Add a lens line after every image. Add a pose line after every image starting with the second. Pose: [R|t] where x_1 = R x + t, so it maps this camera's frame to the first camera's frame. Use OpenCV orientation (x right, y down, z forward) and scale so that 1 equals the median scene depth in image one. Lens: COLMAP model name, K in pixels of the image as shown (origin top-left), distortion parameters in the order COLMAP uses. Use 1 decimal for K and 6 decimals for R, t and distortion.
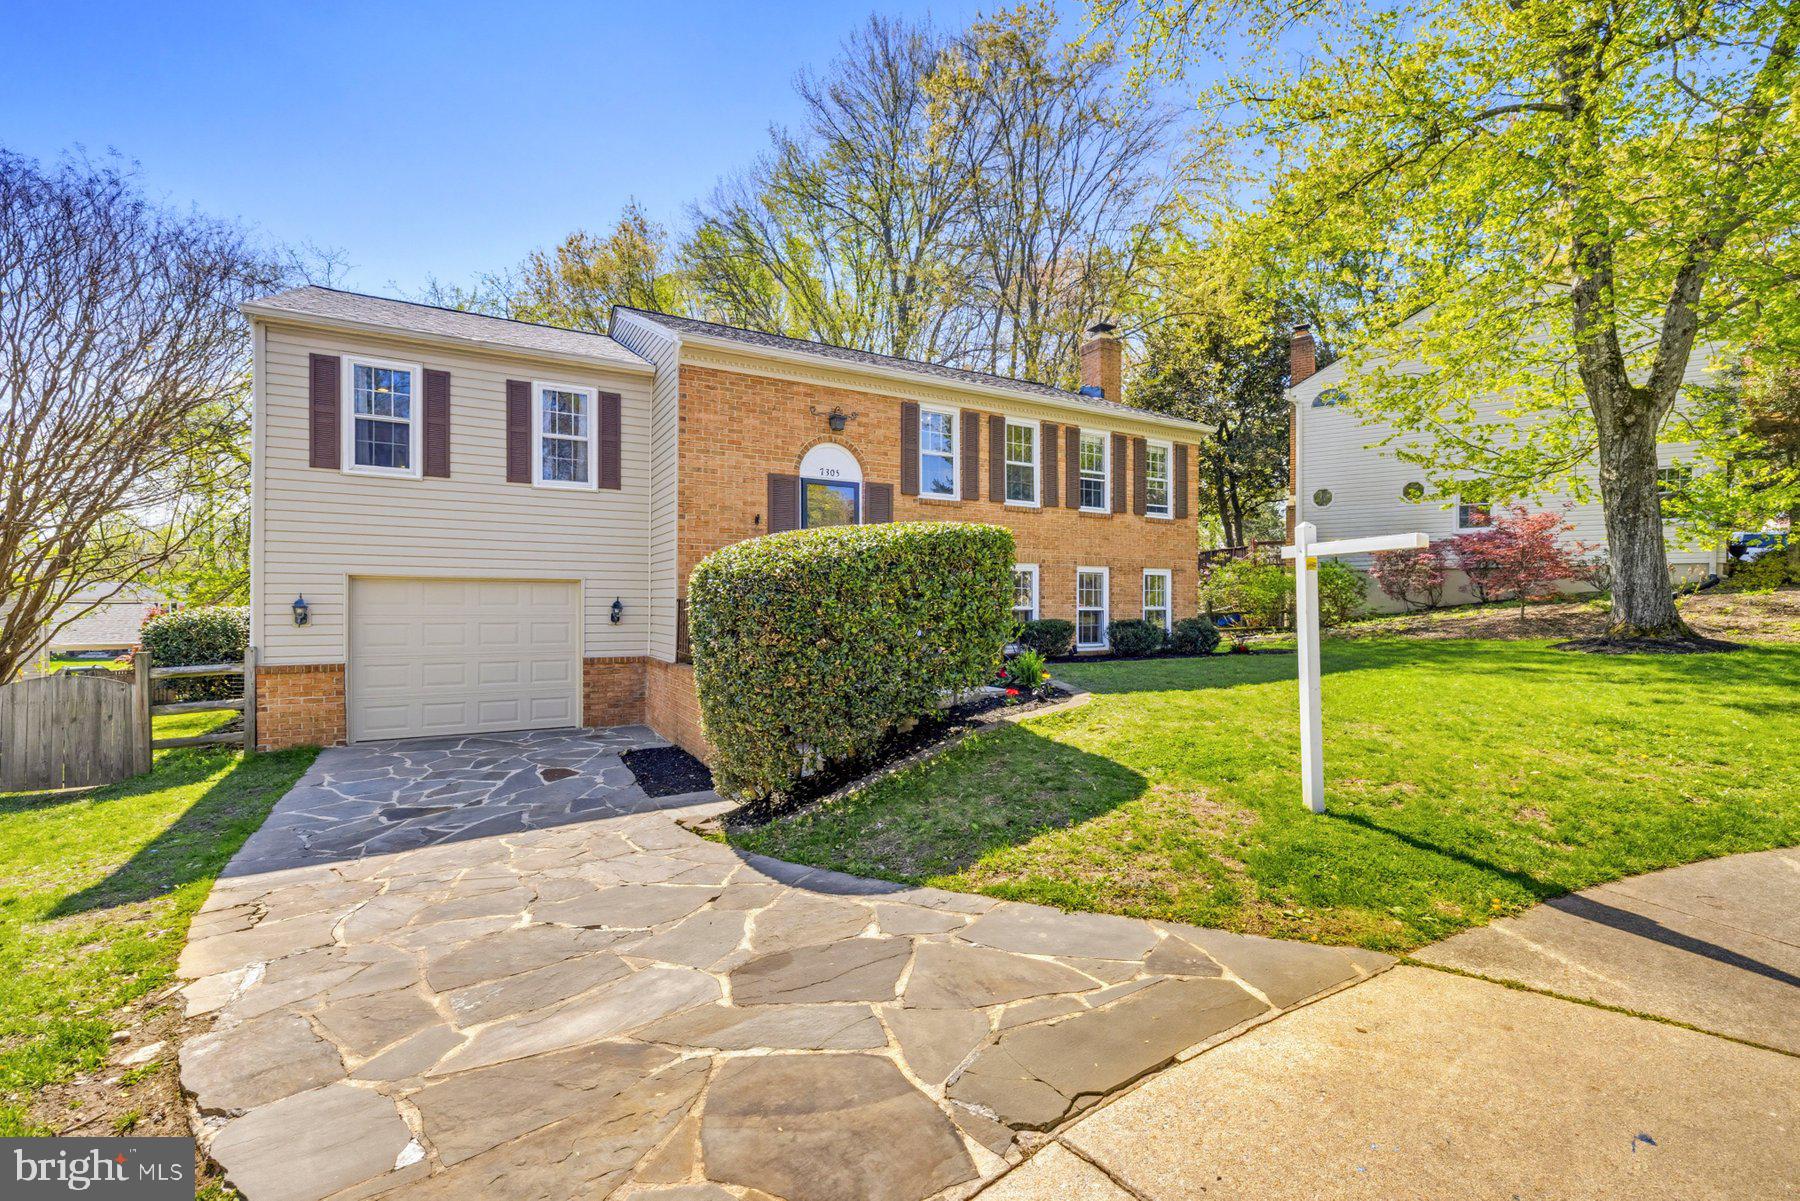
lens RADIAL K [[772.6, 0, 909.2], [0, 772.6, 599.0], [0, 0, 1]] dist [0.018945, 0.000433]
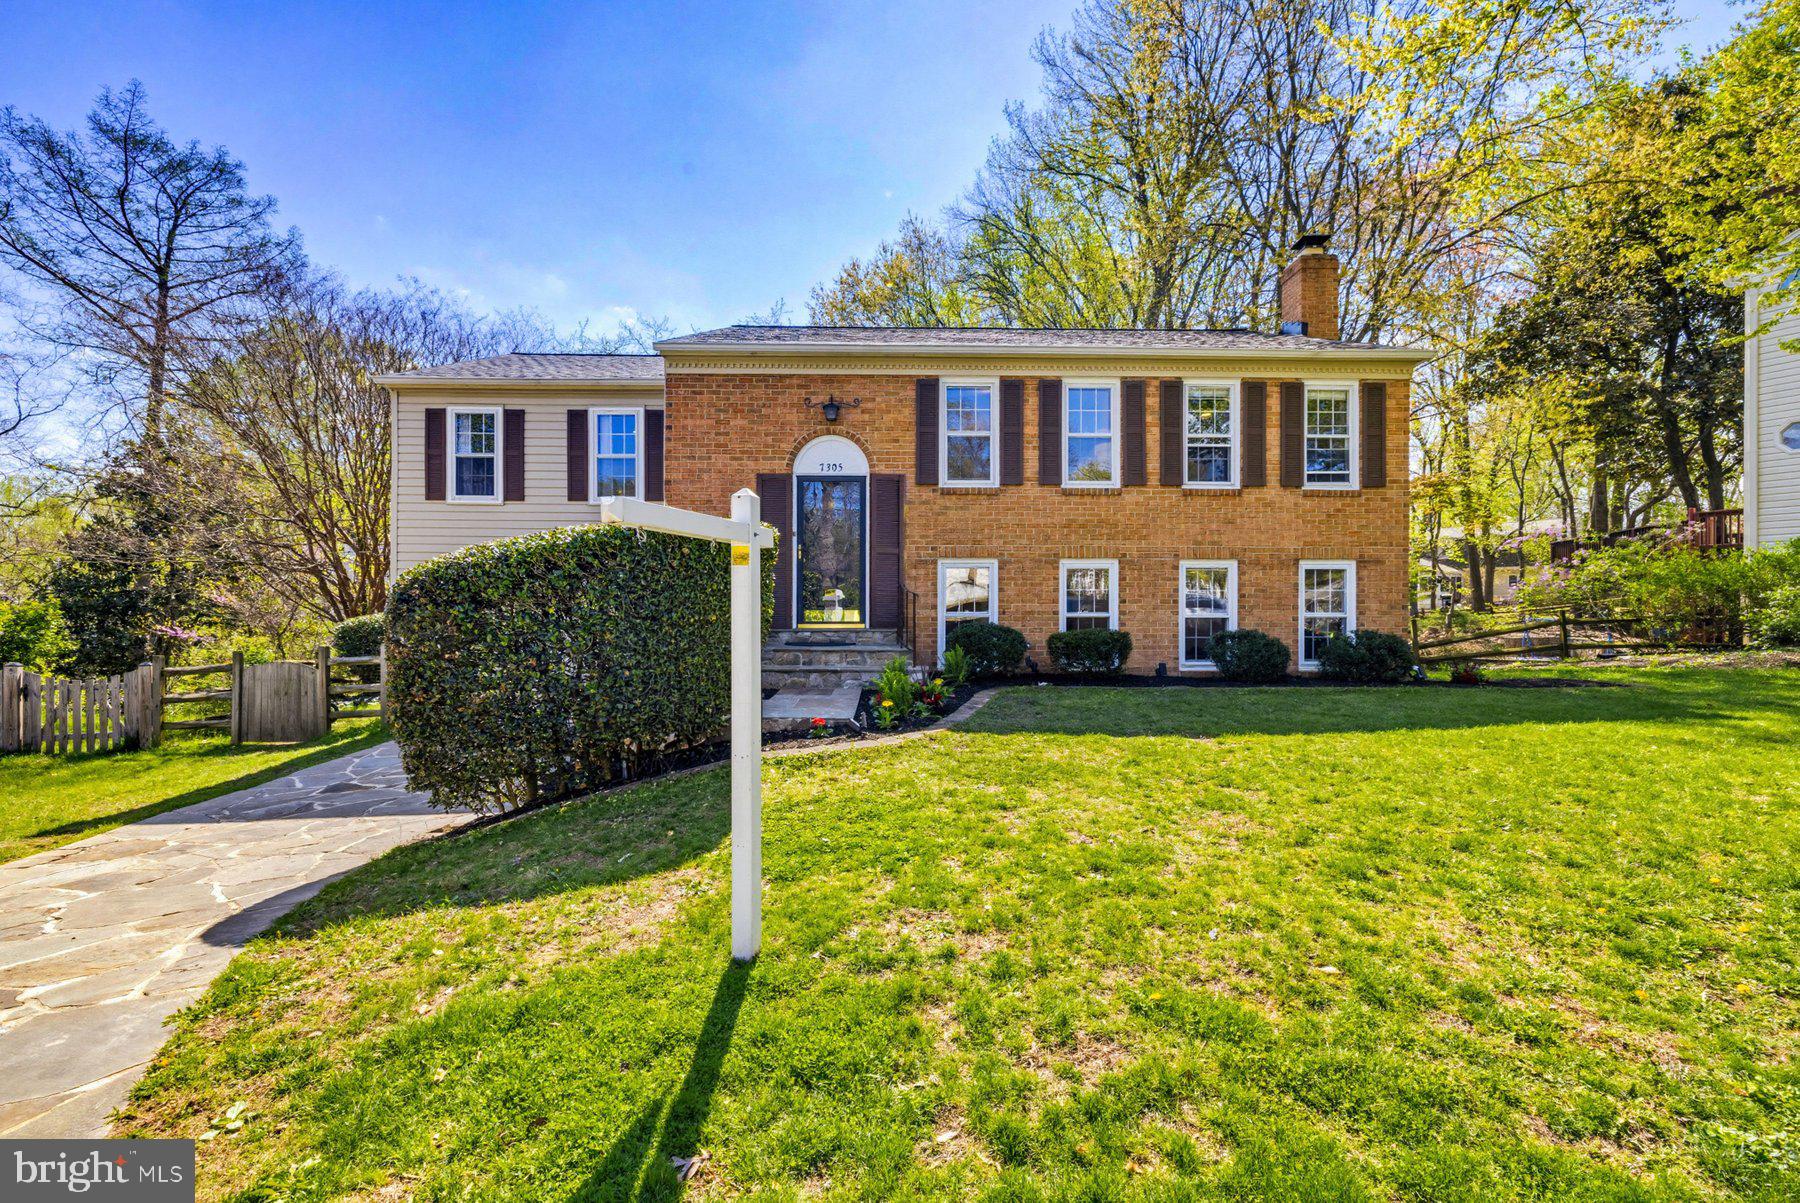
lens RADIAL K [[772.6, 0, 897.6], [0, 772.6, 606.2], [0, 0, 1]] dist [0.018945, 0.000433]
pose [[0.878422, -0.003610, -0.477873, 0.403015], [0.003840, 0.999993, -0.000496, 0.002915], [0.477871, -0.001400, 0.878429, 0.225263]]
